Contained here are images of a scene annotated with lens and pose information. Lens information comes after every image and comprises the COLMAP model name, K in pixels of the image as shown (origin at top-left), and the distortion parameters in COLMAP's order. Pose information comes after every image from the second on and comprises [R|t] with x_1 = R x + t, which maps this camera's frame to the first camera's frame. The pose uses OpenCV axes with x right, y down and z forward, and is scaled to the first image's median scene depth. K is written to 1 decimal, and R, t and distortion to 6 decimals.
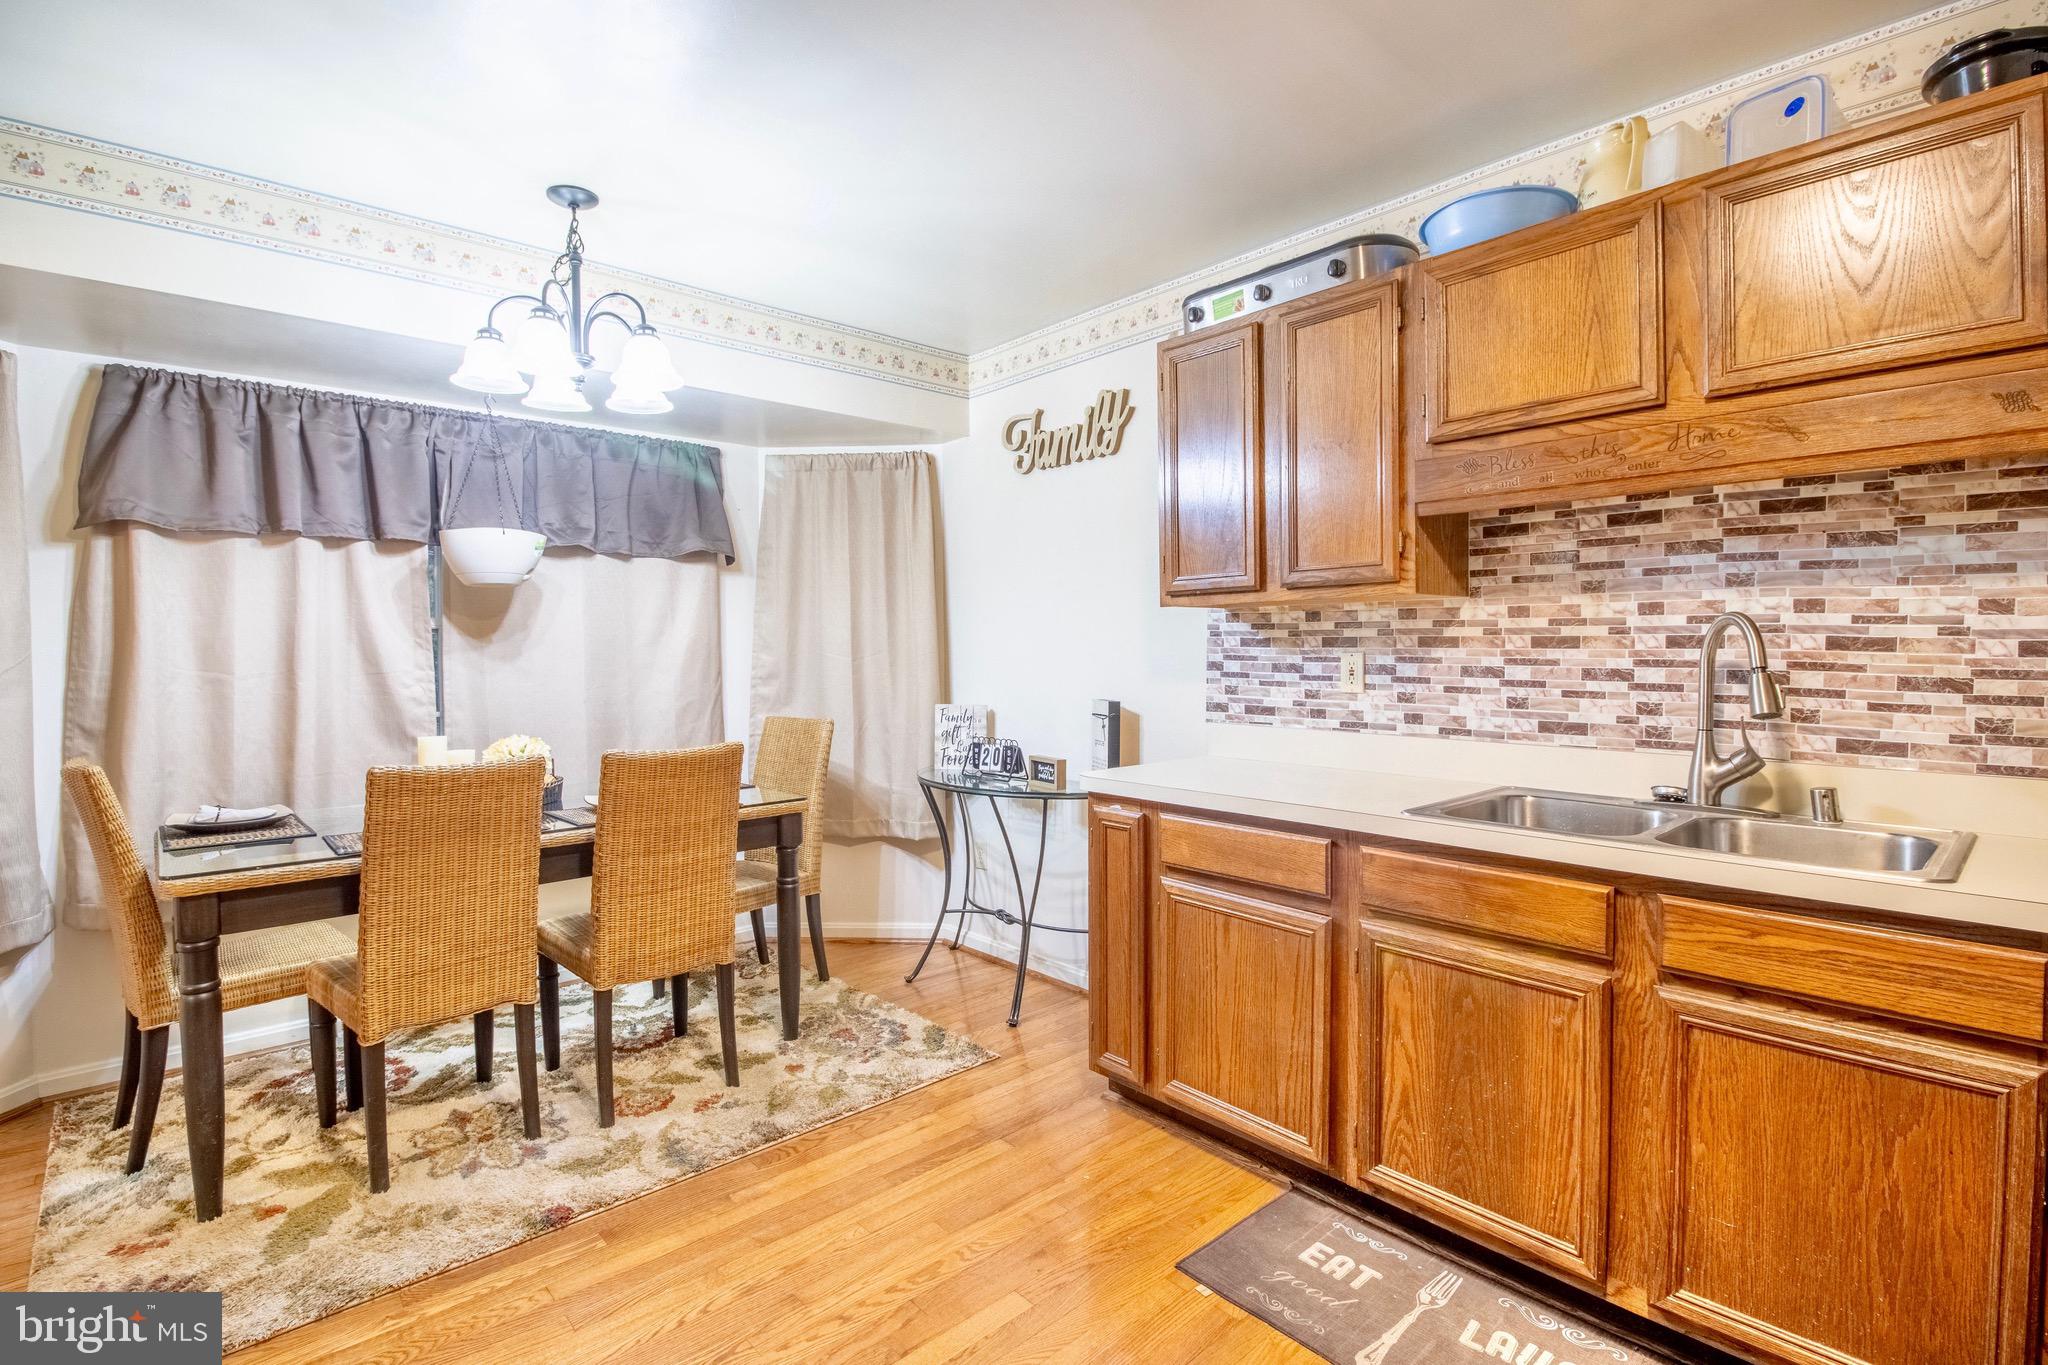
lens RADIAL K [[951.3, 0, 1023.8], [0, 951.3, 683.0], [0, 0, 1]] dist [-0.001487, -0.009253]
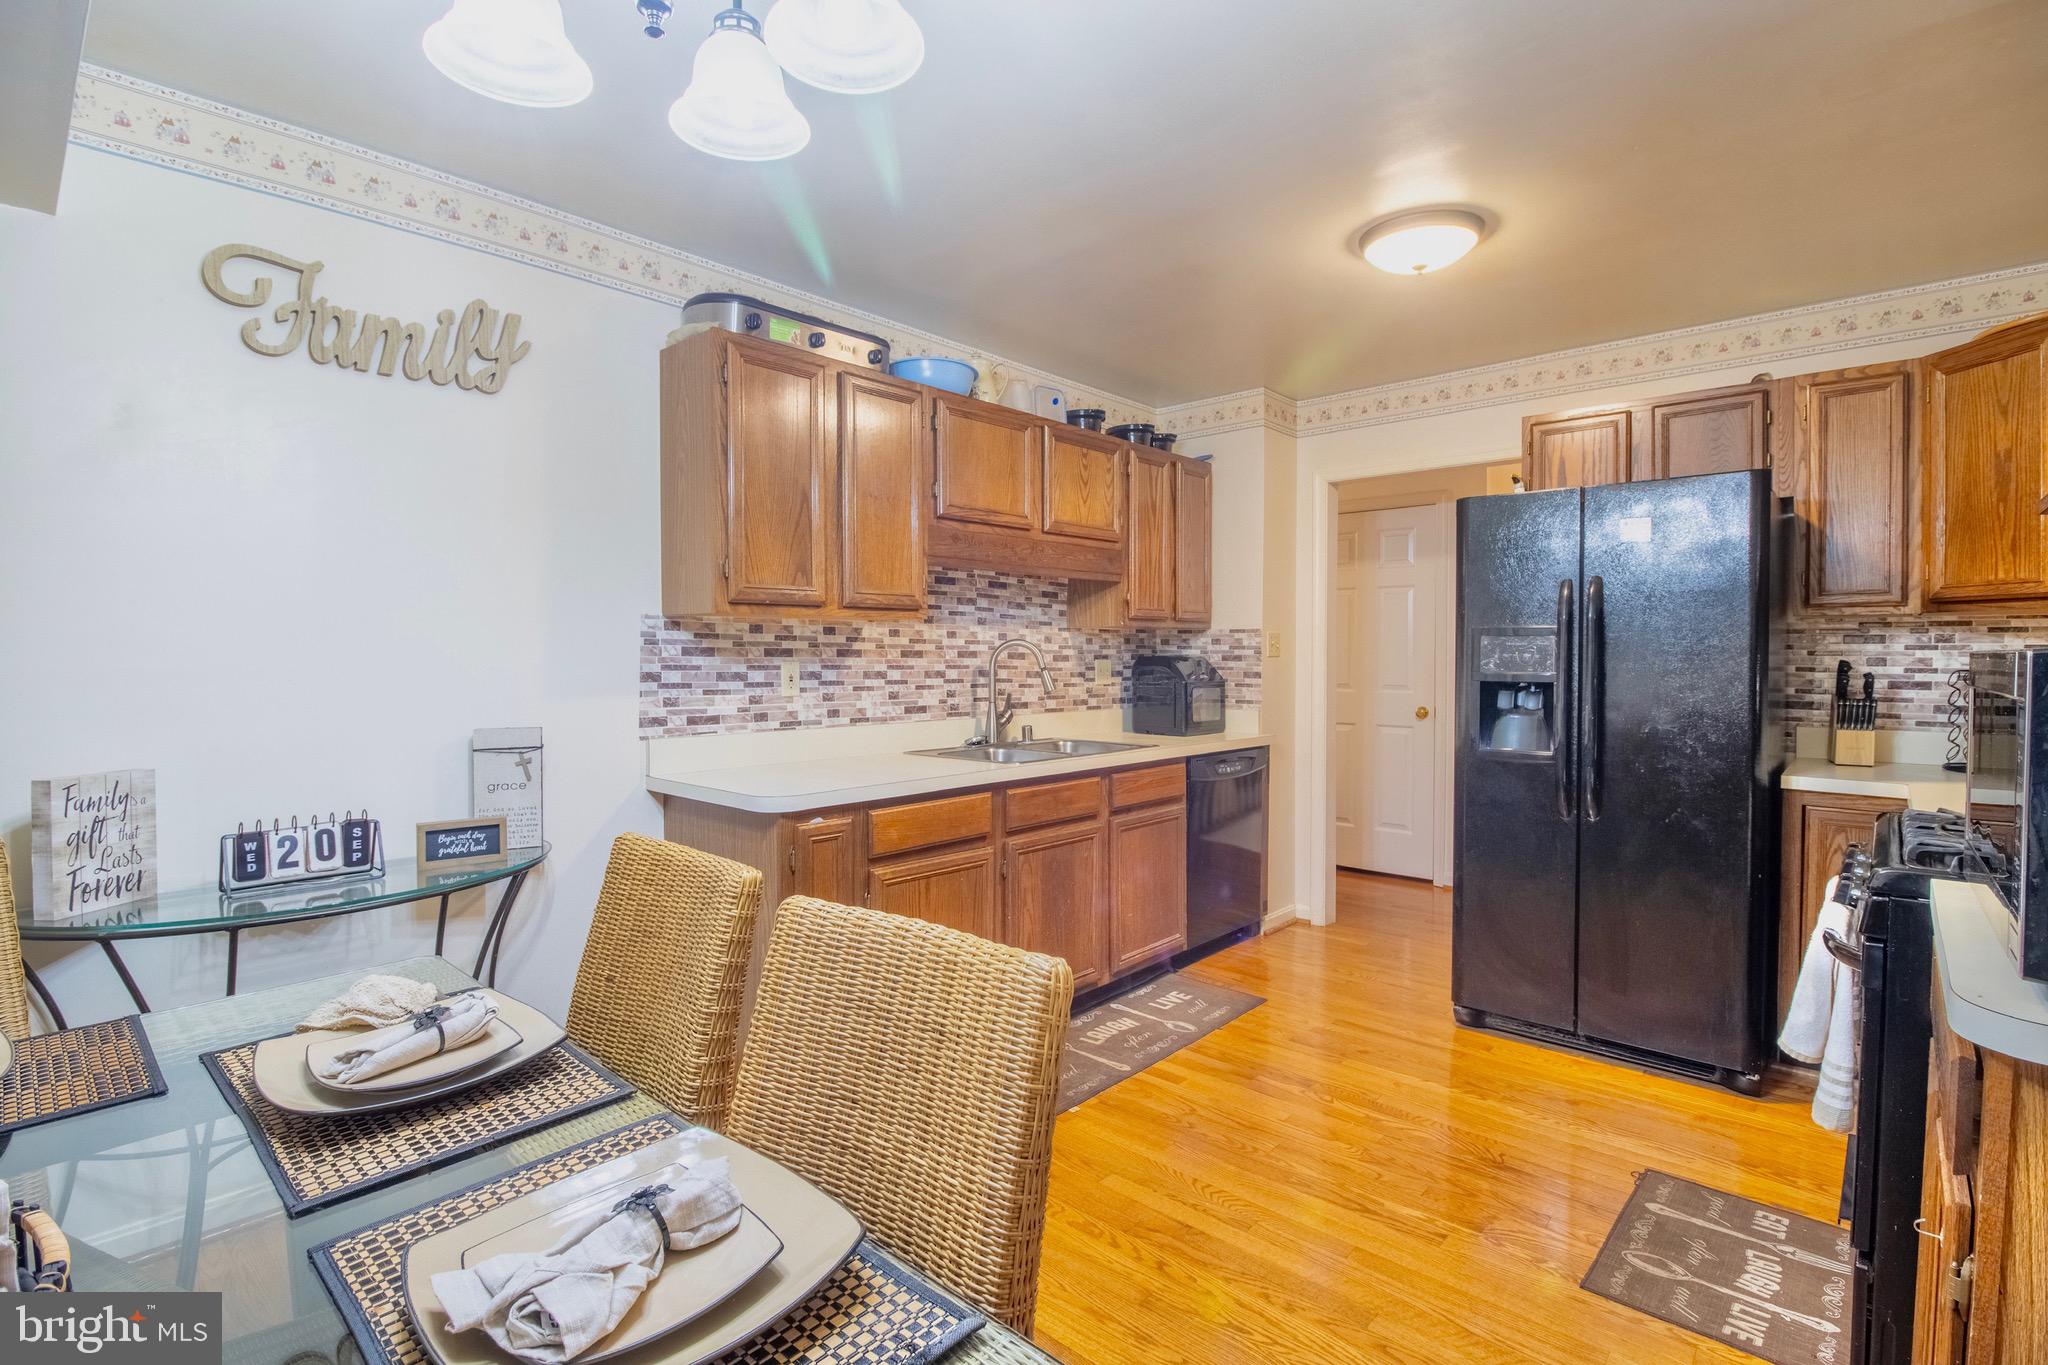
lens RADIAL K [[951.3, 0, 1011.0], [0, 951.3, 676.1], [0, 0, 1]] dist [-0.001487, -0.009253]
pose [[-0.087568, -0.009984, 0.996109, -0.833381], [0.043842, 0.998942, 0.013867, -0.018534], [-0.995193, 0.044885, -0.087038, 0.831702]]
